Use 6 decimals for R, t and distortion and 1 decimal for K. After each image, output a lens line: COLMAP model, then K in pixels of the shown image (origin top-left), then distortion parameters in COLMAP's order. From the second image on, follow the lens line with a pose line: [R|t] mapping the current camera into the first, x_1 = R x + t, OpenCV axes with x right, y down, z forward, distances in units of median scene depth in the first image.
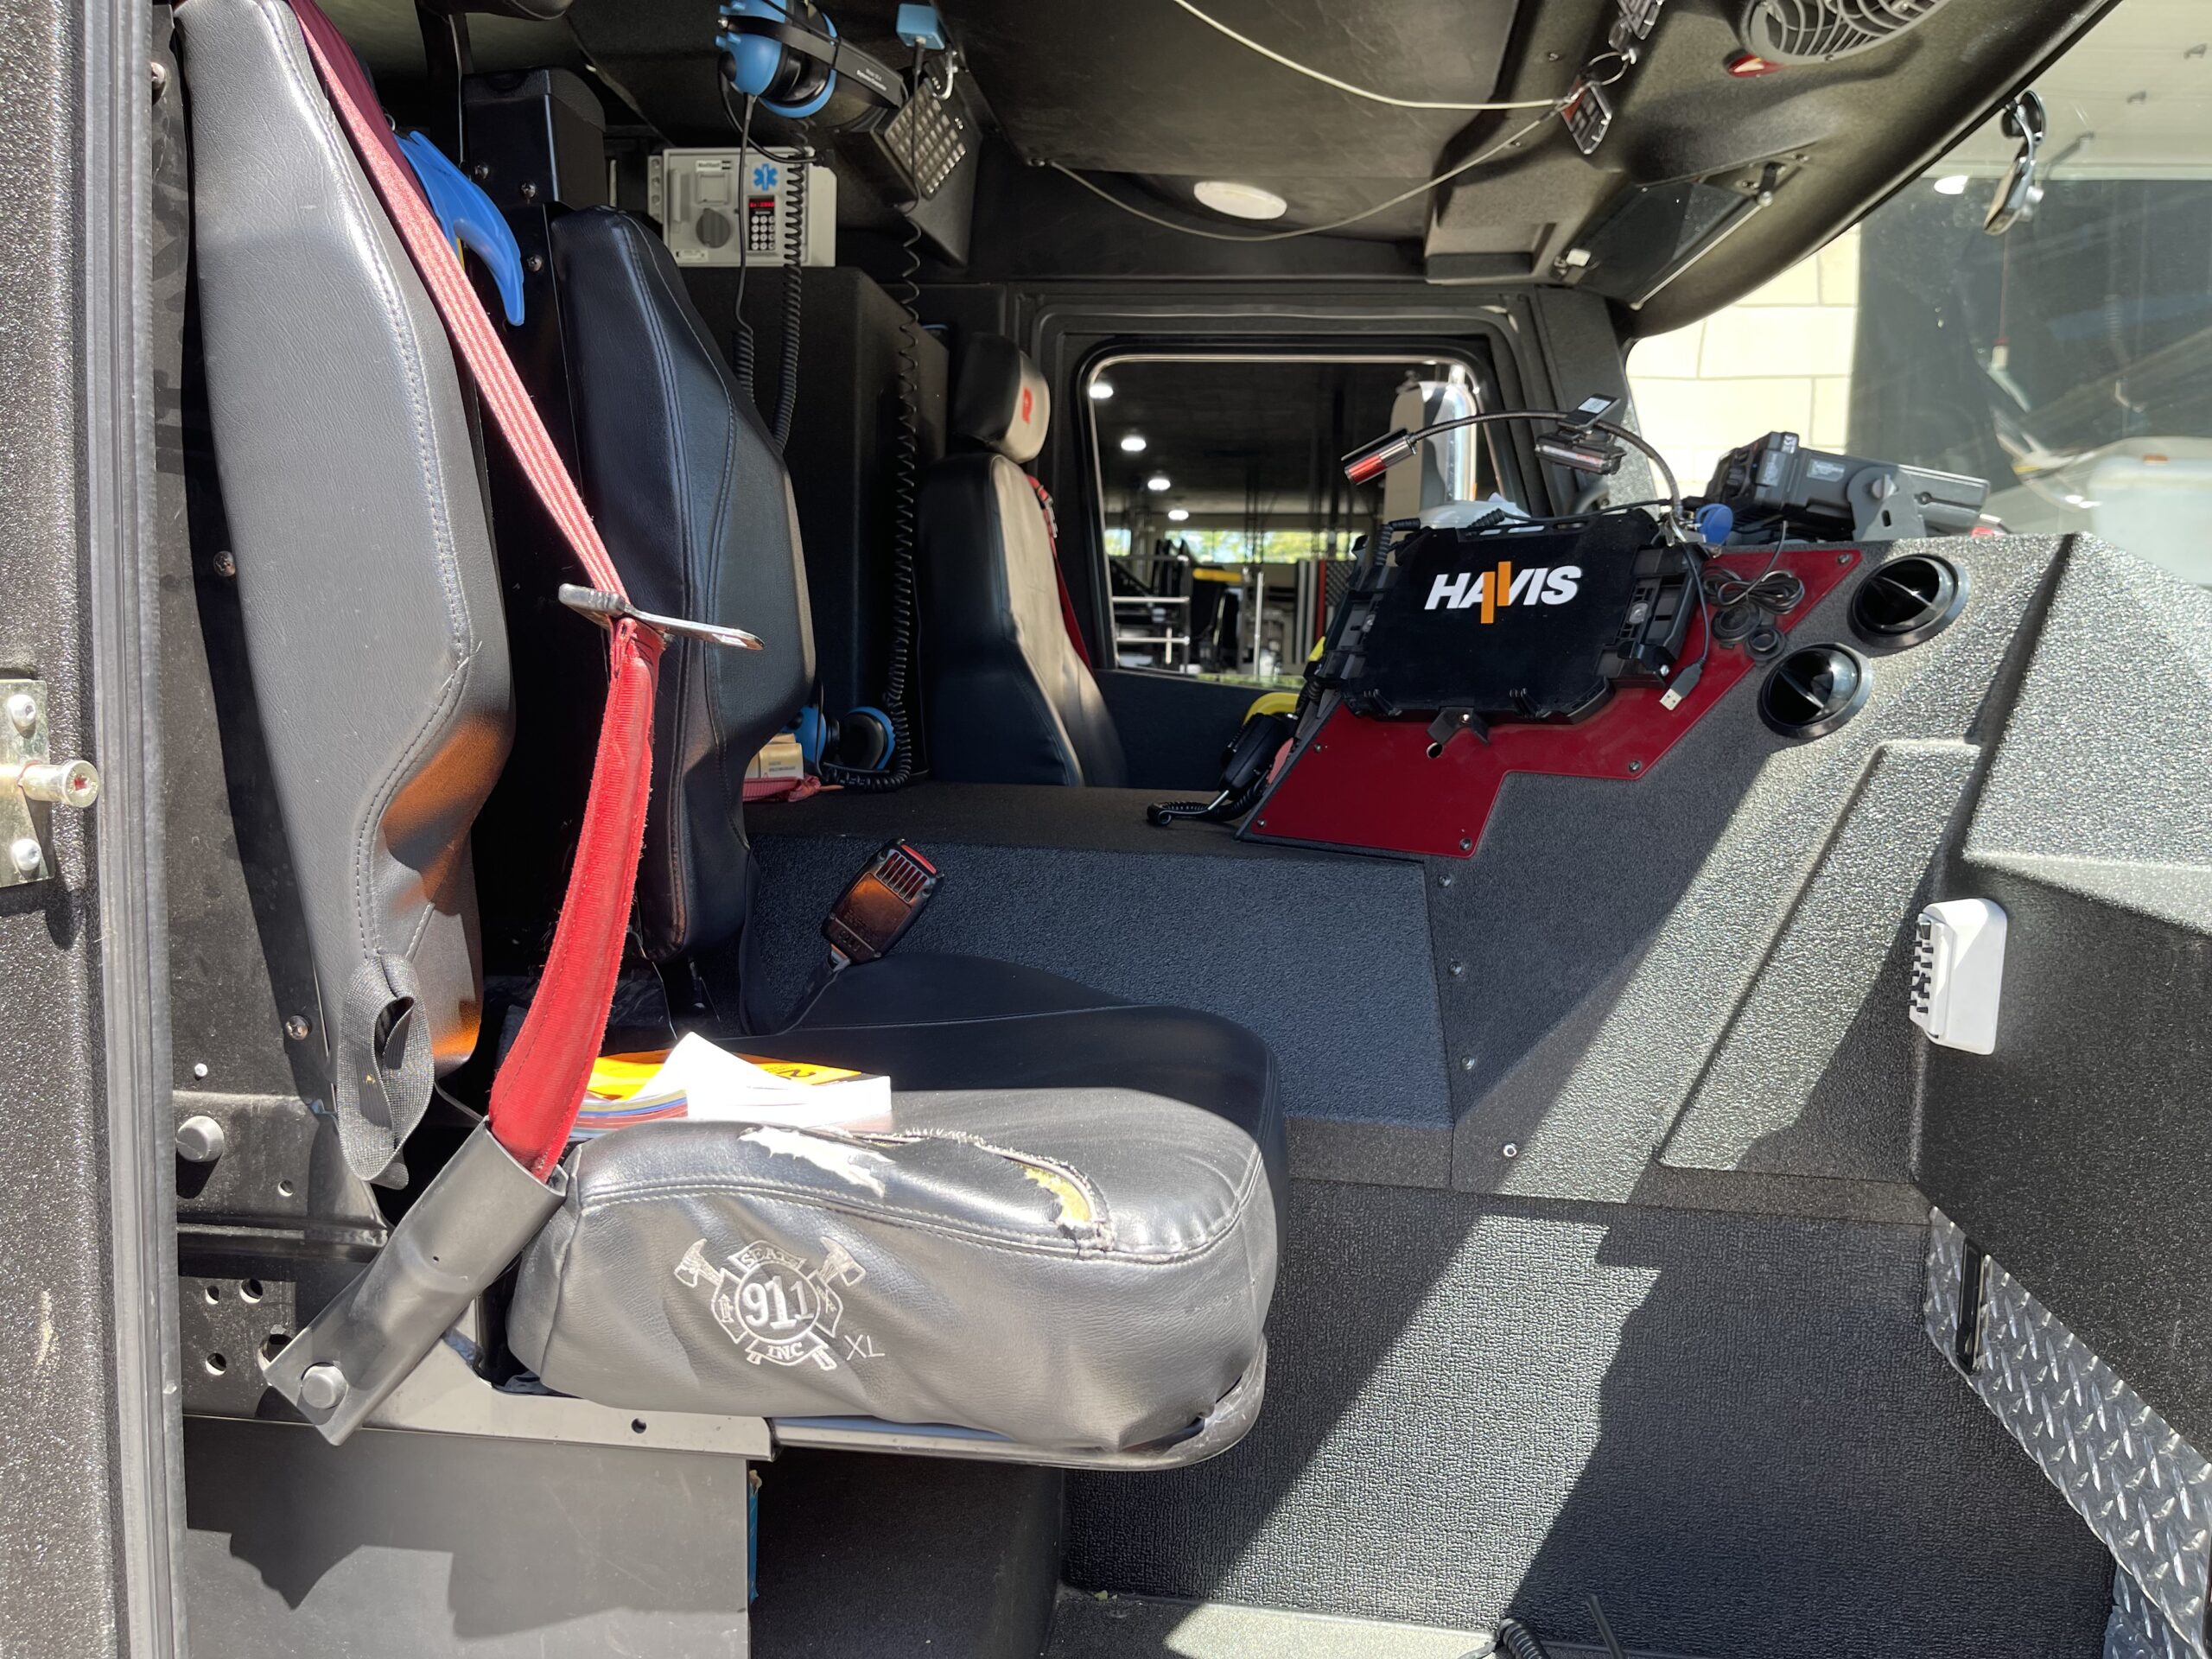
lens RADIAL K [[1711.3, 0, 1092.8], [0, 1711.3, 850.1], [0, 0, 1]] dist [0.060874, -0.101242]
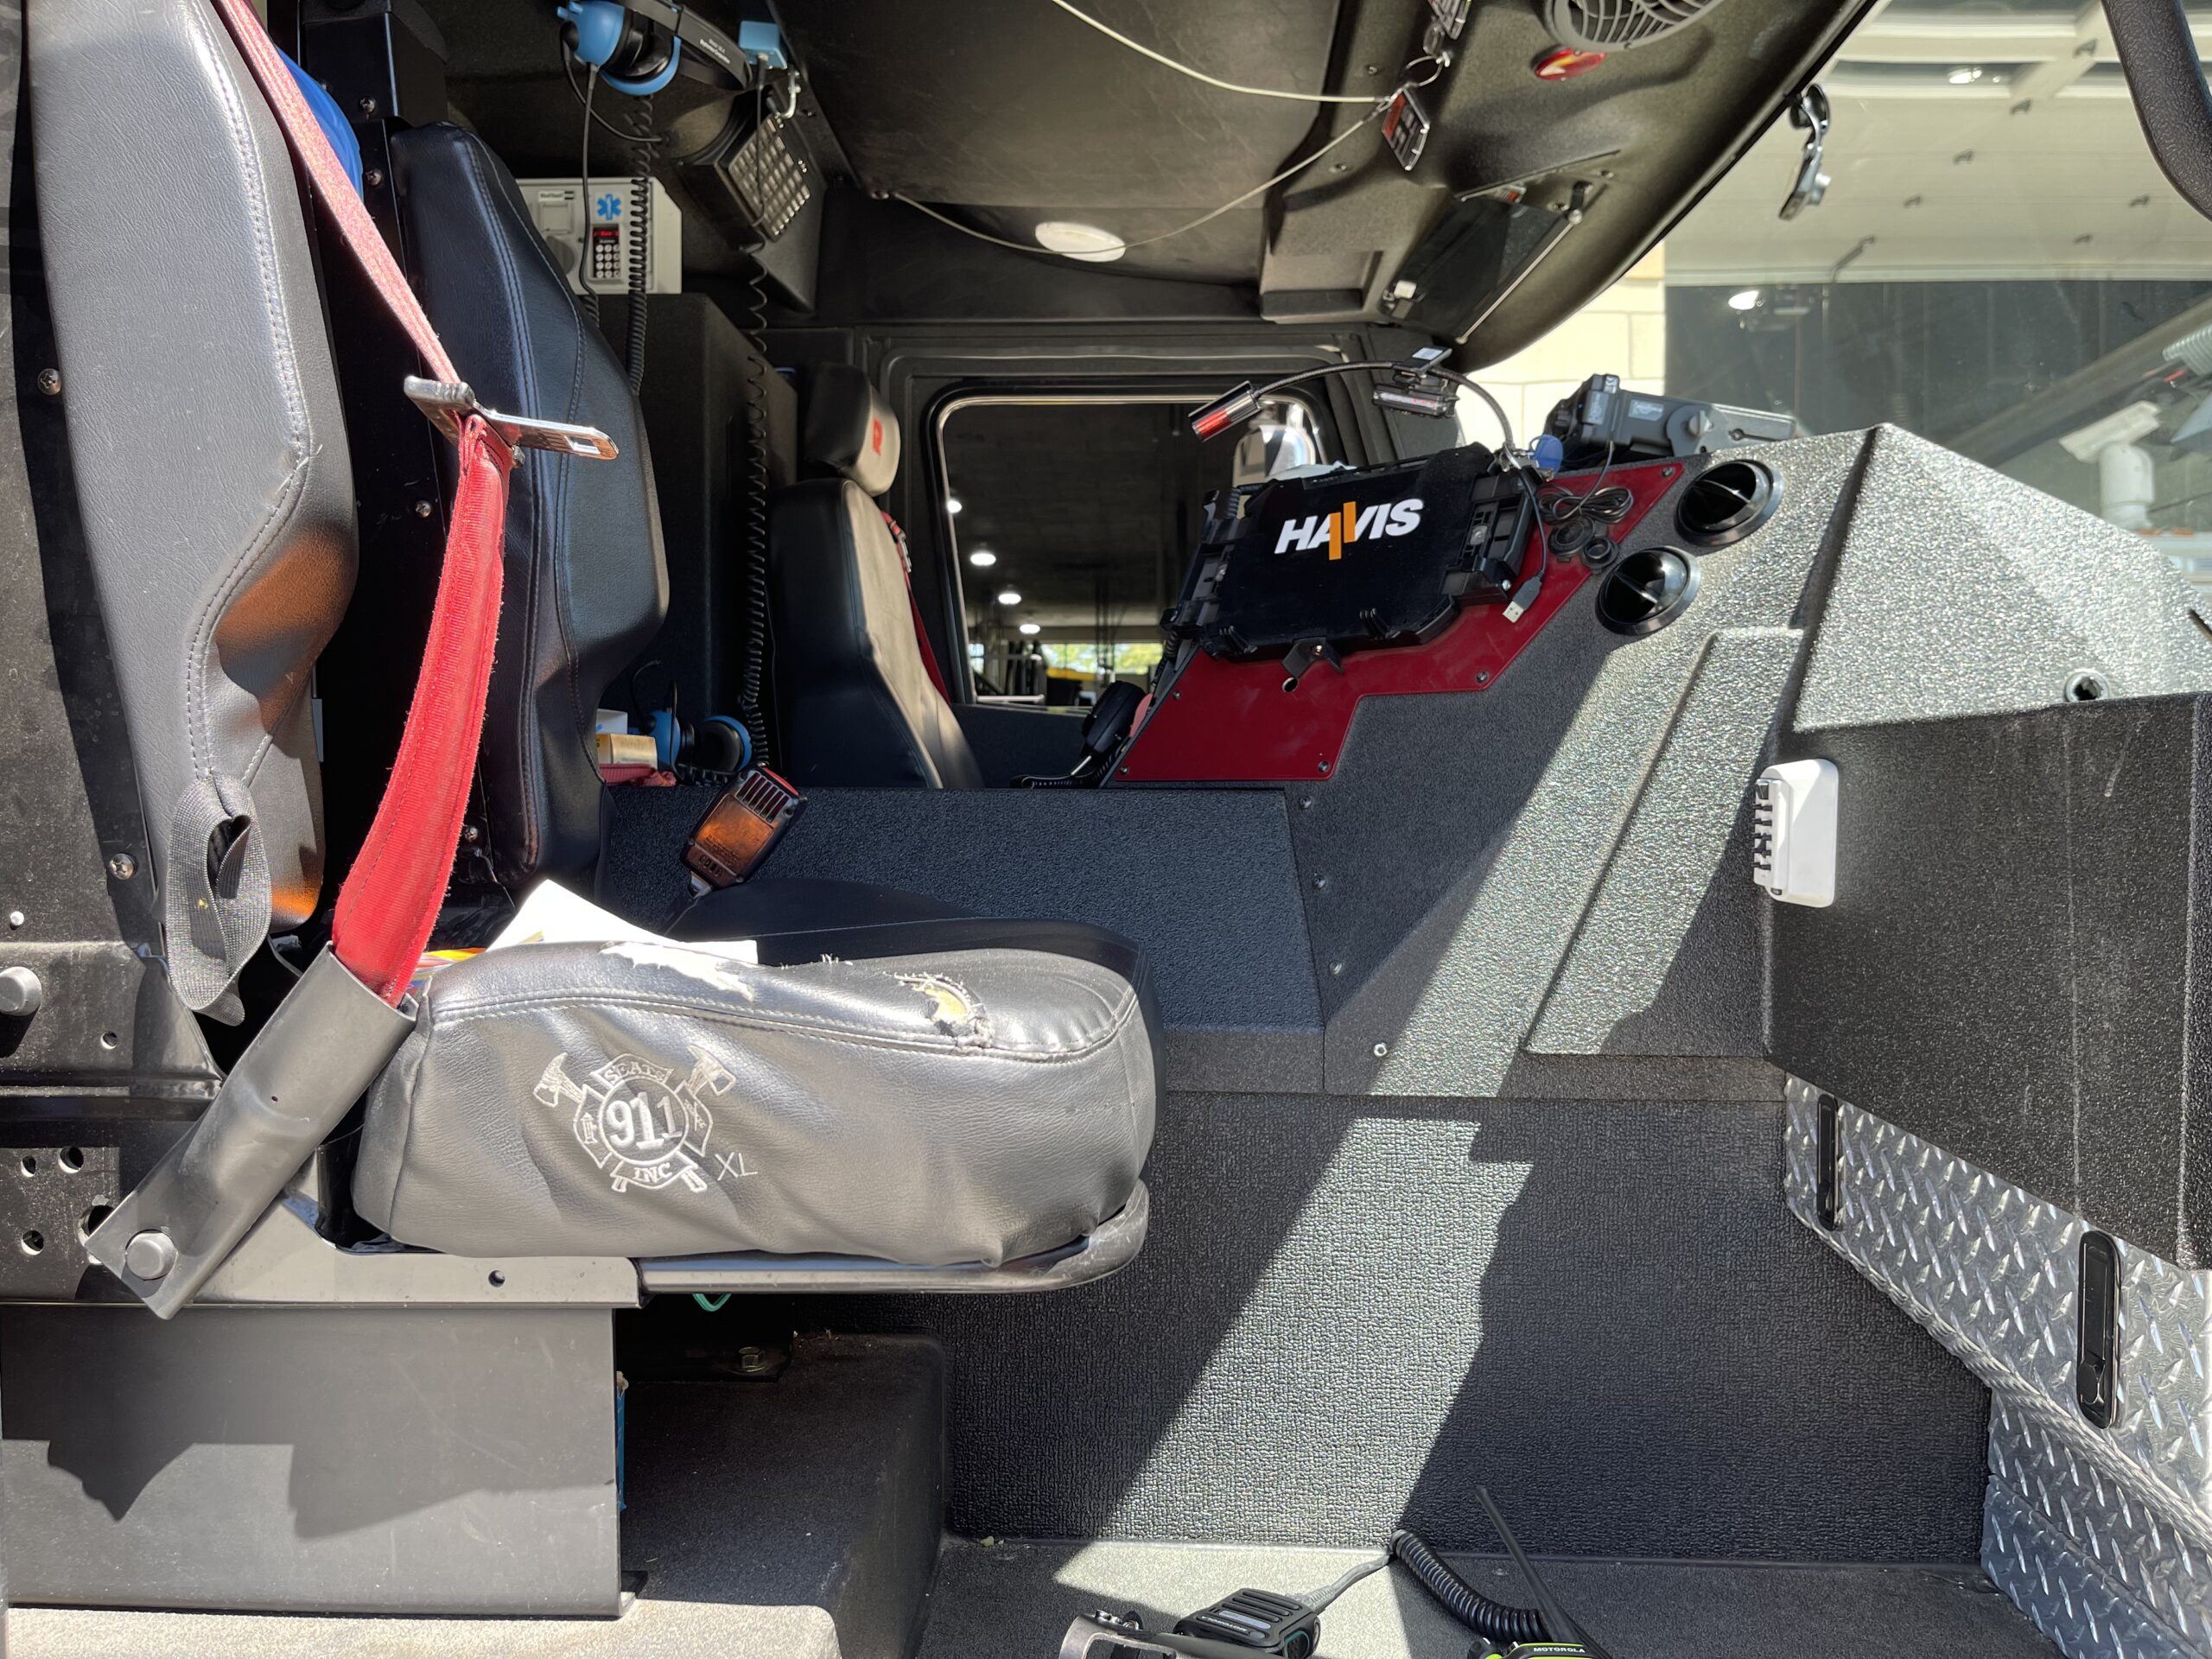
lens RADIAL K [[1711.3, 0, 1103.3], [0, 1711.3, 818.4], [0, 0, 1]] dist [0.060874, -0.101242]
pose [[0.995679, -0.028266, 0.088461, -0.004585], [0.034454, 0.997006, -0.069226, 0.106623], [-0.086239, 0.071975, 0.993671, 0.004891]]
